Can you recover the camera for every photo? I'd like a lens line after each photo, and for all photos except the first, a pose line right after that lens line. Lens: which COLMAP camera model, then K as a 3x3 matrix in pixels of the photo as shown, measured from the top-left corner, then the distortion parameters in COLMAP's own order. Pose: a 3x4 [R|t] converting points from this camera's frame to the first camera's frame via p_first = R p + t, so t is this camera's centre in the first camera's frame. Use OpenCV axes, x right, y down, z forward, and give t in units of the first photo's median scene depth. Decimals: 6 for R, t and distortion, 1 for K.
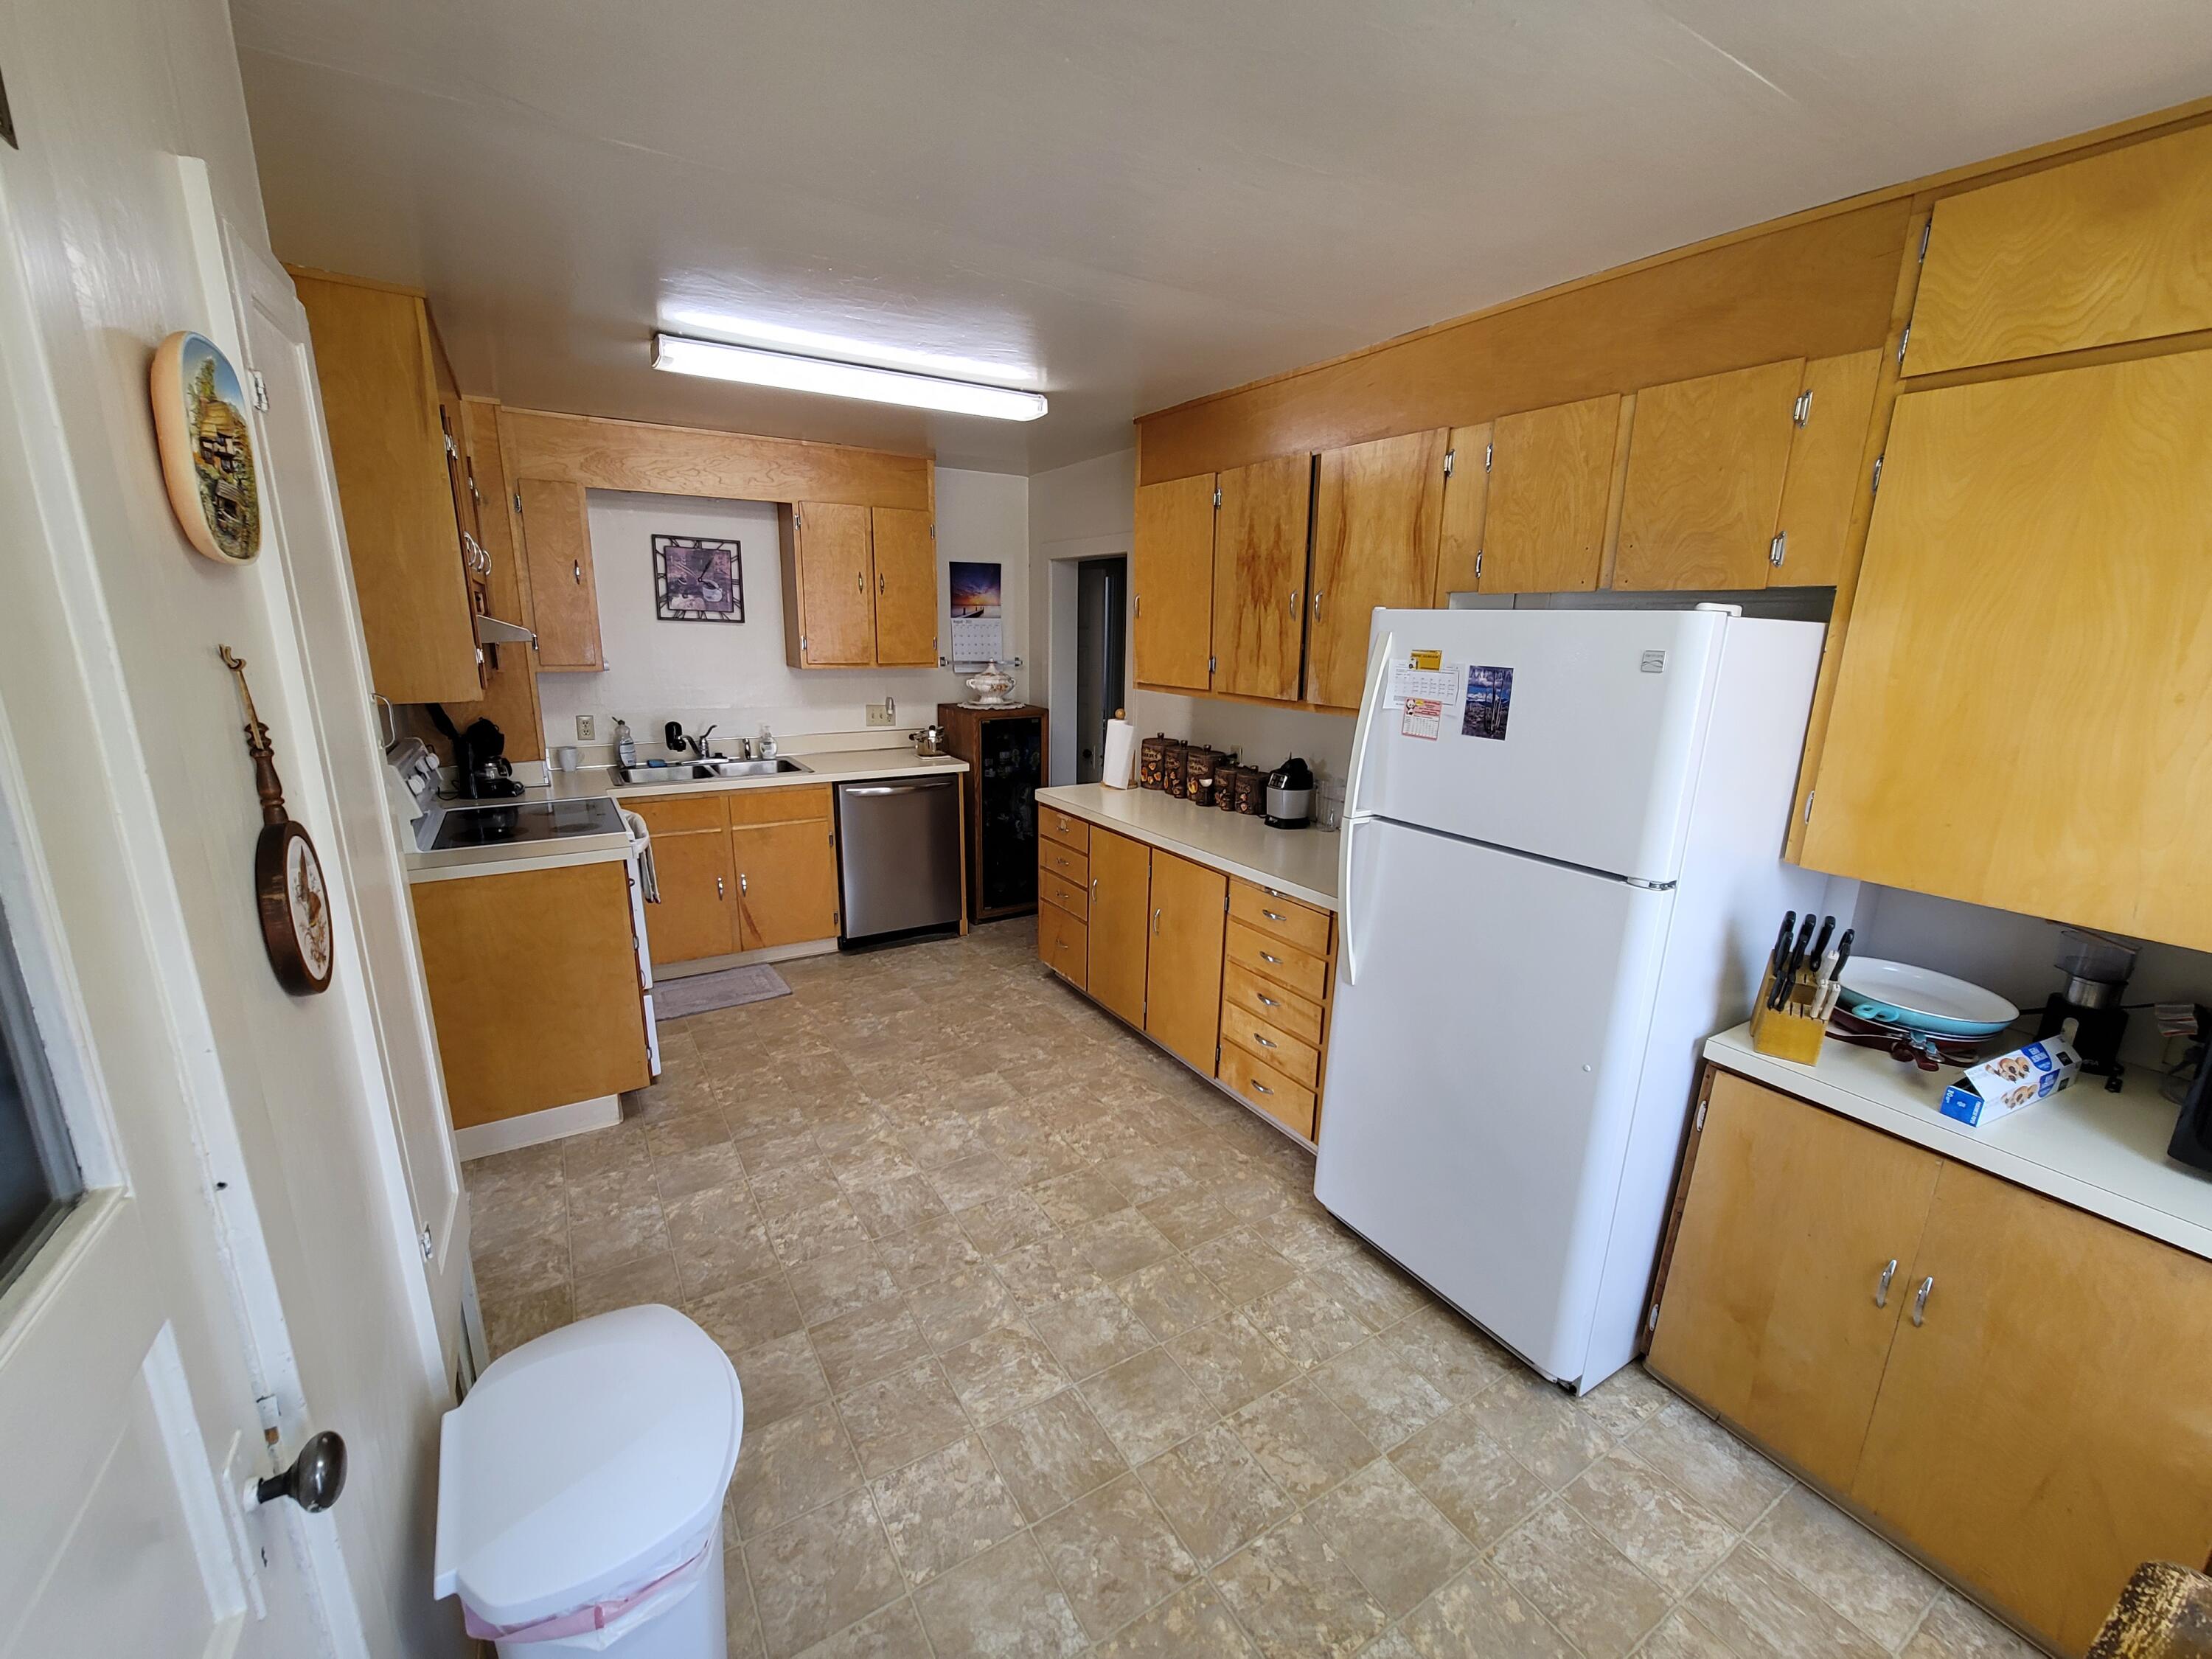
lens RADIAL K [[898.4, 0, 1110.0], [0, 898.4, 839.6], [0, 0, 1]] dist [-0.004137, 0.000580]
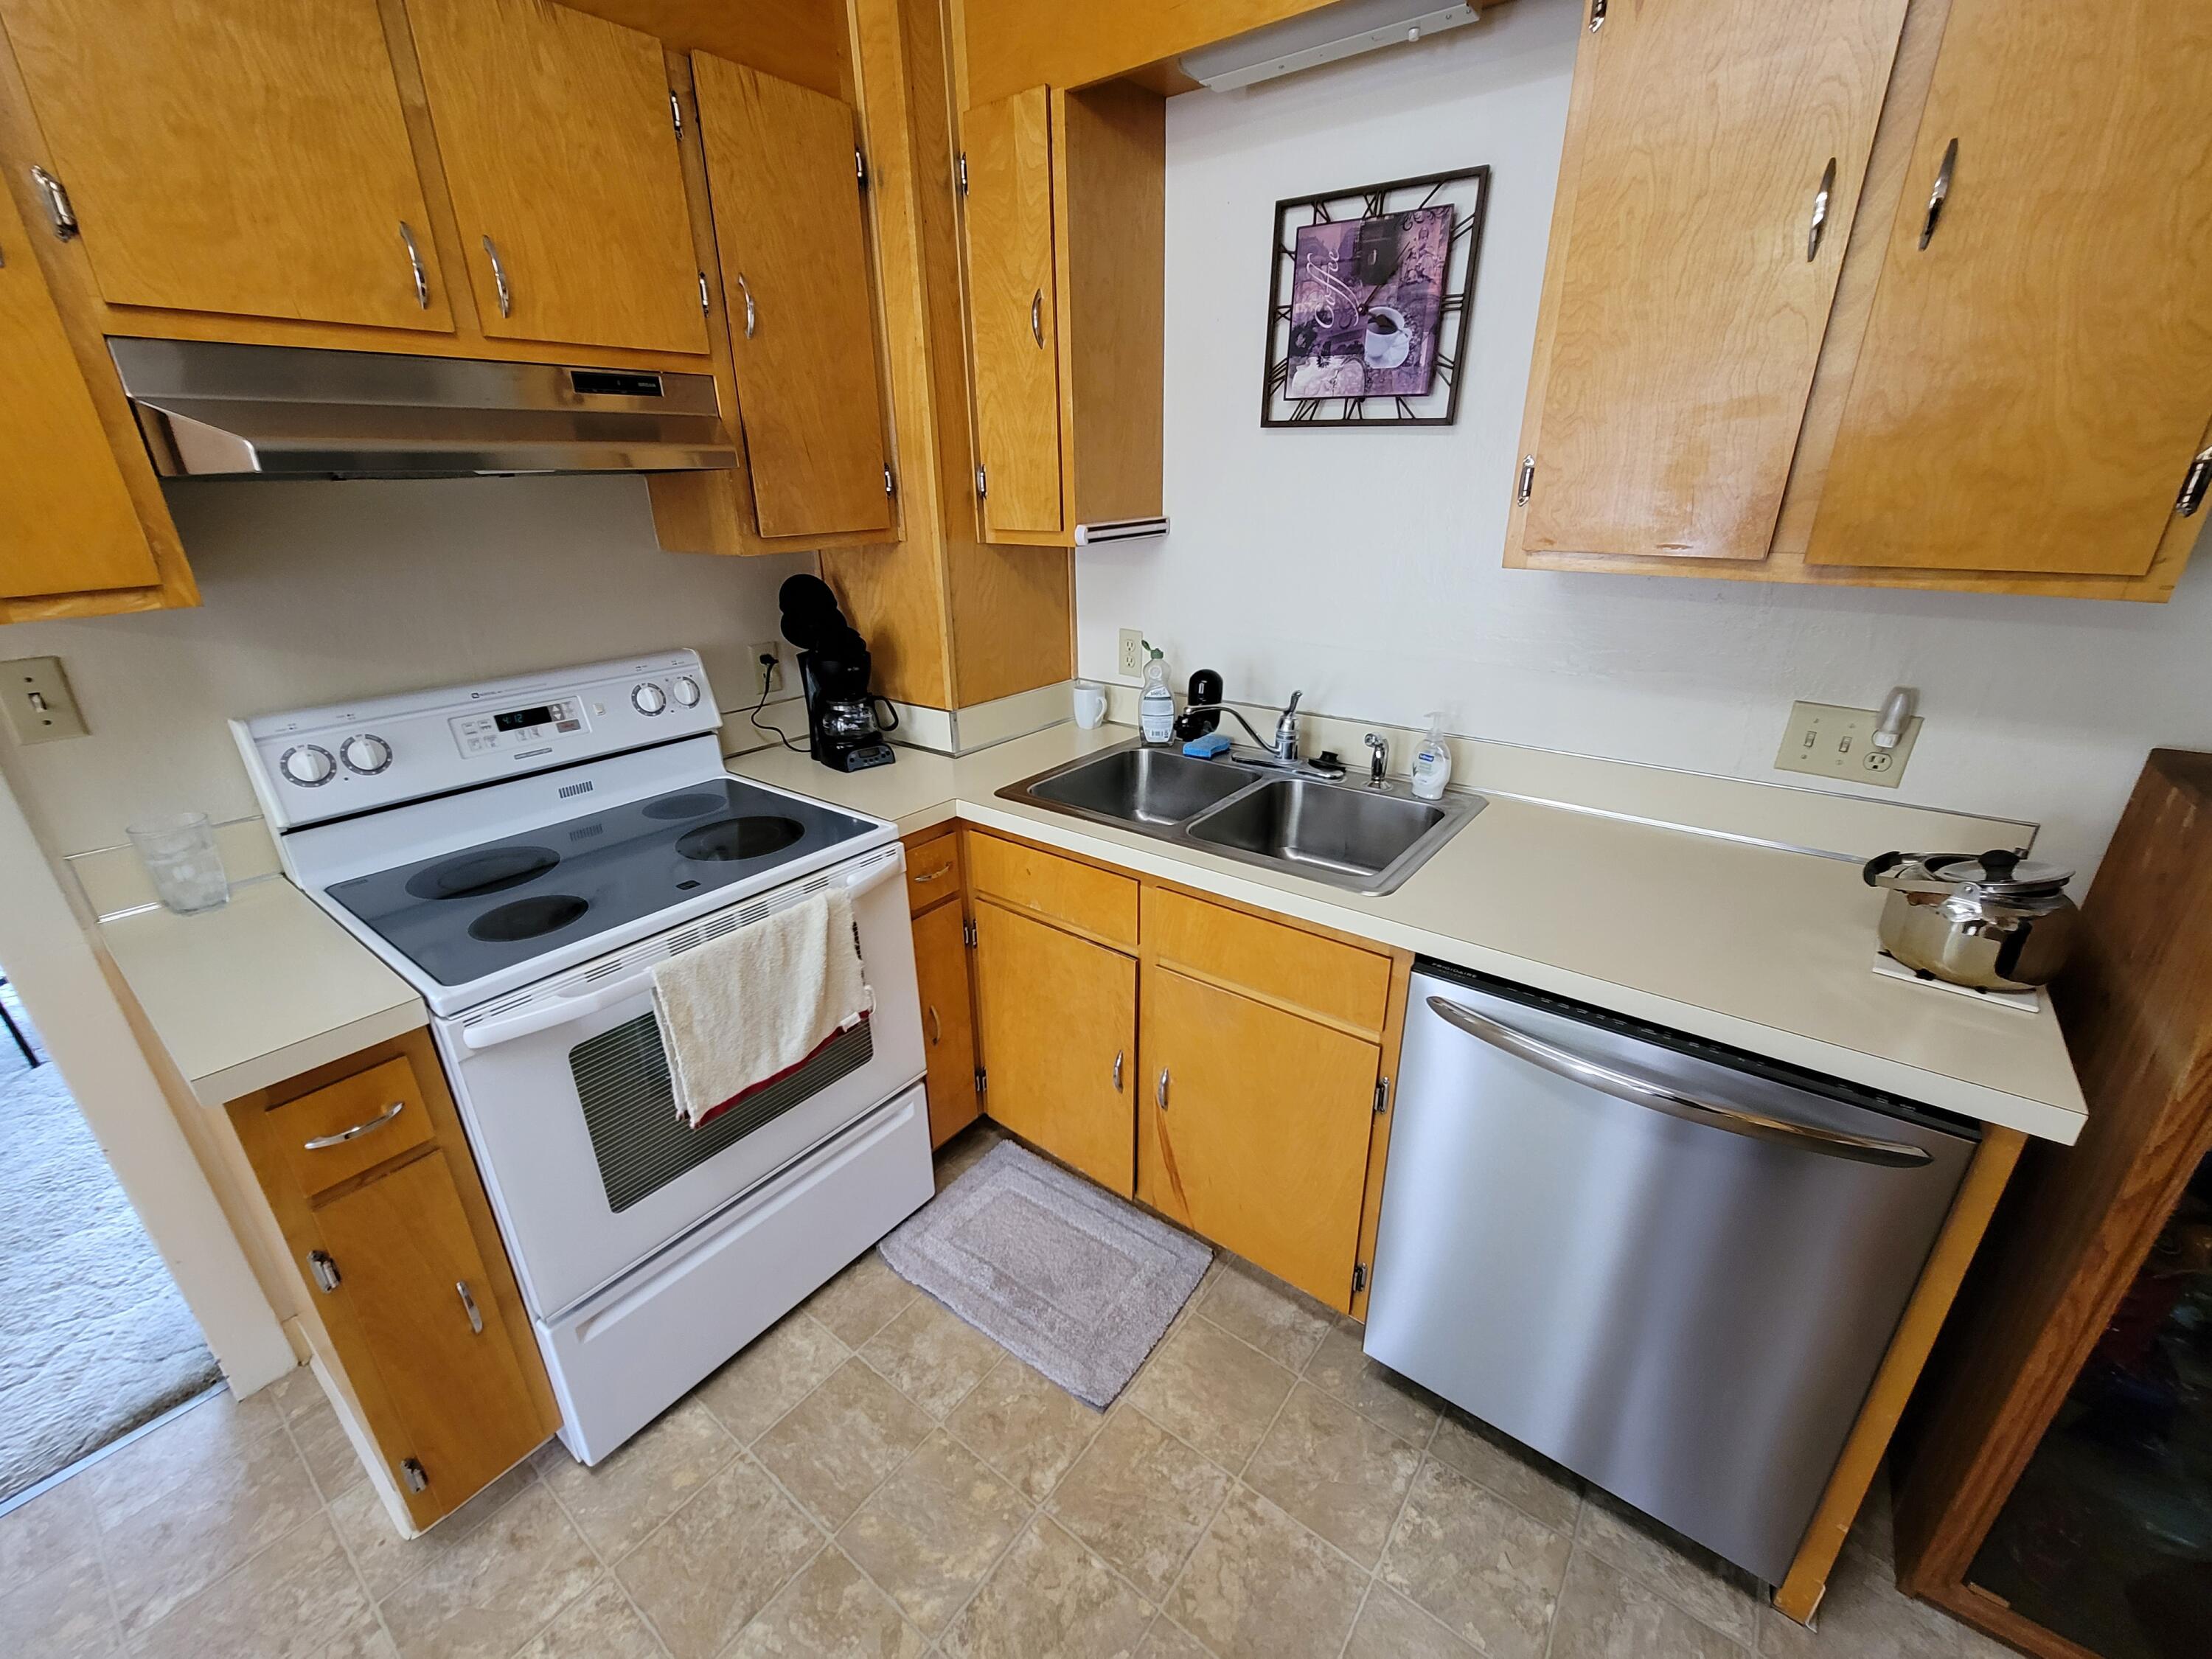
lens RADIAL K [[898.4, 0, 1110.3], [0, 898.4, 828.7], [0, 0, 1]] dist [-0.004137, 0.000580]
pose [[0.361074, 0.326592, -0.873477, -0.089563], [-0.204457, 0.941603, 0.267547, -0.160495], [0.909848, 0.081984, 0.406763, 0.759008]]
